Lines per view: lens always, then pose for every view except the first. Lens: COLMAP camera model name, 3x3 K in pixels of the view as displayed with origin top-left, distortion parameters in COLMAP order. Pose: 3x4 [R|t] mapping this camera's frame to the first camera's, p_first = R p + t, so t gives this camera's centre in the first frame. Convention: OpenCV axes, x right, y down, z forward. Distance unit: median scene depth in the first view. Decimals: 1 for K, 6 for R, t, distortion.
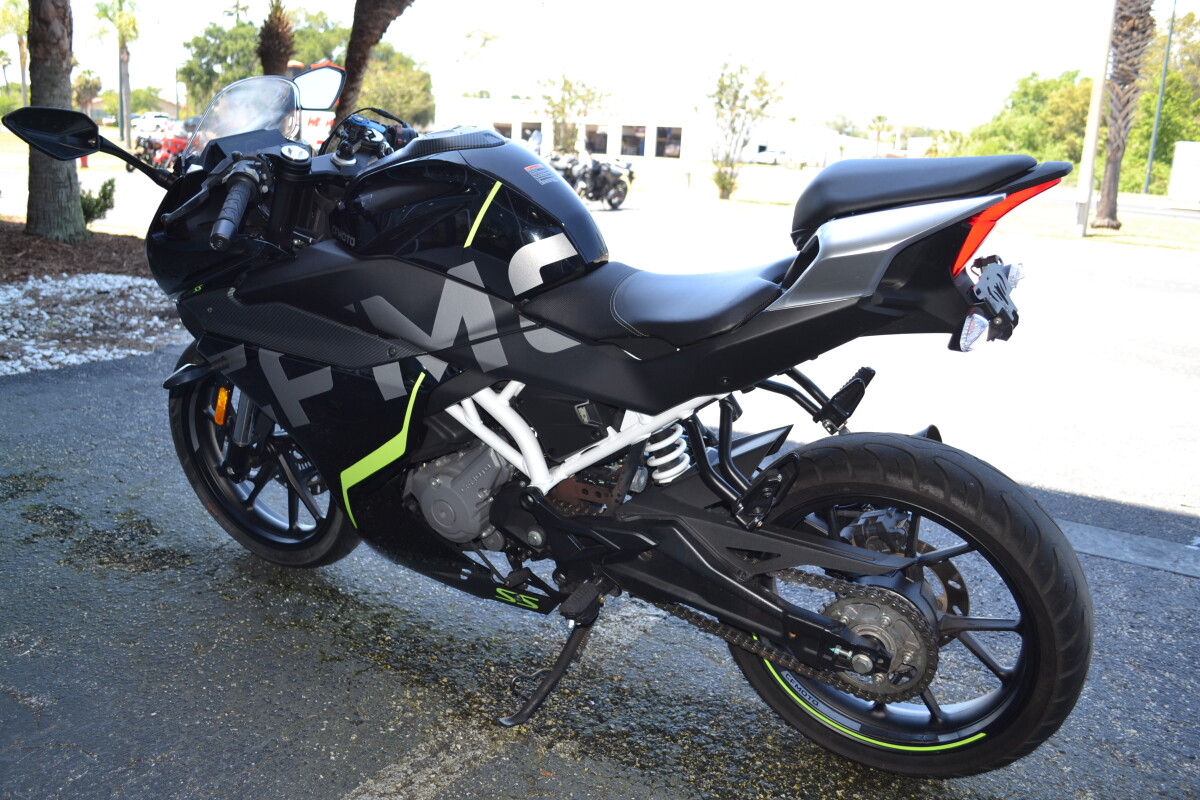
lens RADIAL K [[1024.2, 0, 600.0], [0, 1024.2, 400.0], [0, 0, 1]] dist [-0.049886, -0.007320]
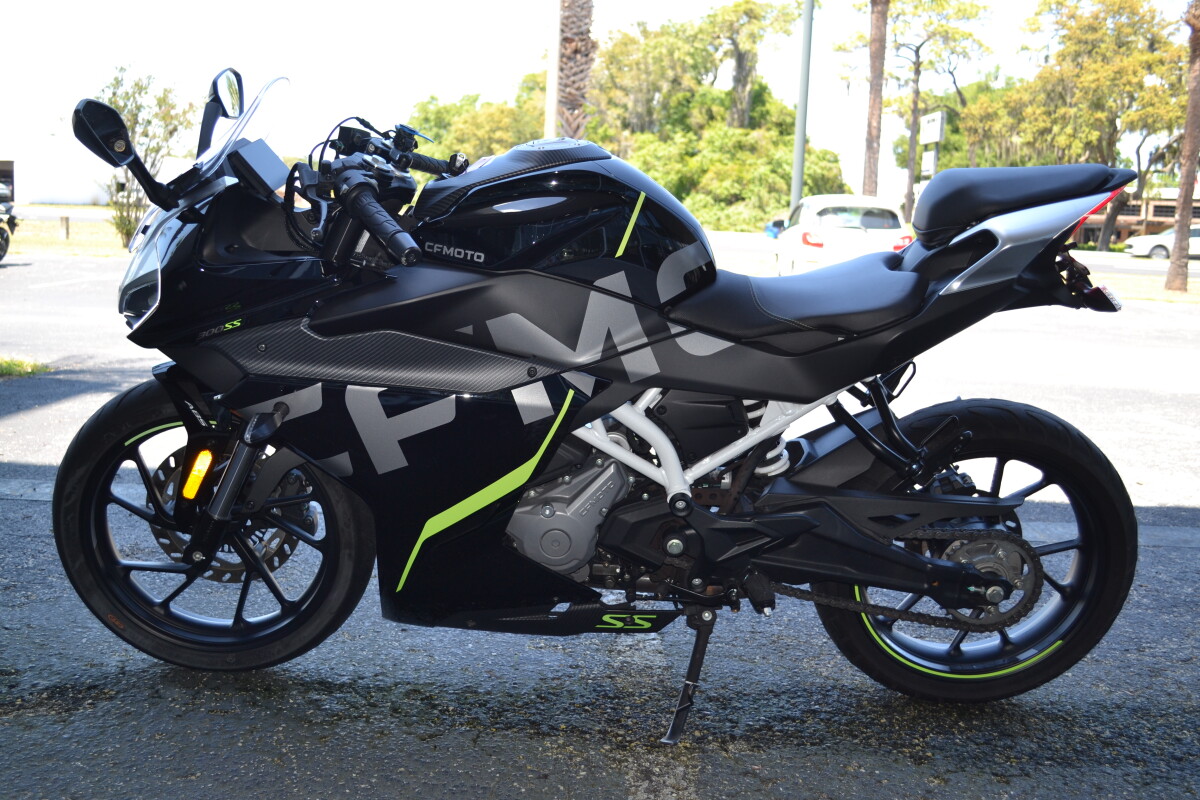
lens RADIAL K [[1250.5, 0, 600.0], [0, 1250.5, 400.0], [0, 0, 1]] dist [-0.070907, 0.007074]
pose [[0.864916, -0.091857, 0.493439, -0.059471], [0.126245, 0.991318, -0.036744, 0.002404], [-0.485780, 0.094075, 0.869004, -0.002673]]
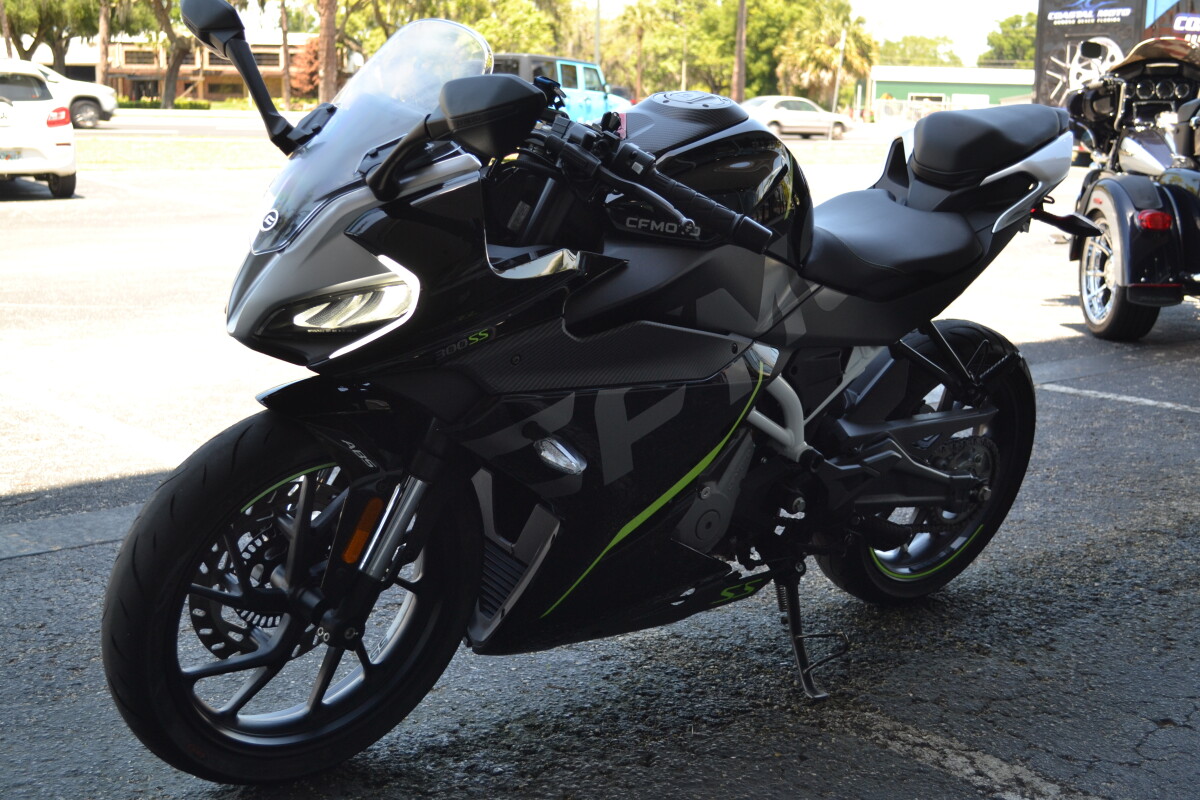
lens RADIAL K [[1491.7, 0, 600.0], [0, 1491.7, 400.0], [0, 0, 1]] dist [-0.045166, -0.030087]
pose [[0.348308, -0.228947, 0.908991, -0.118379], [0.218298, 0.962864, 0.158868, -0.019444], [-0.911607, 0.143096, 0.385352, 0.050564]]
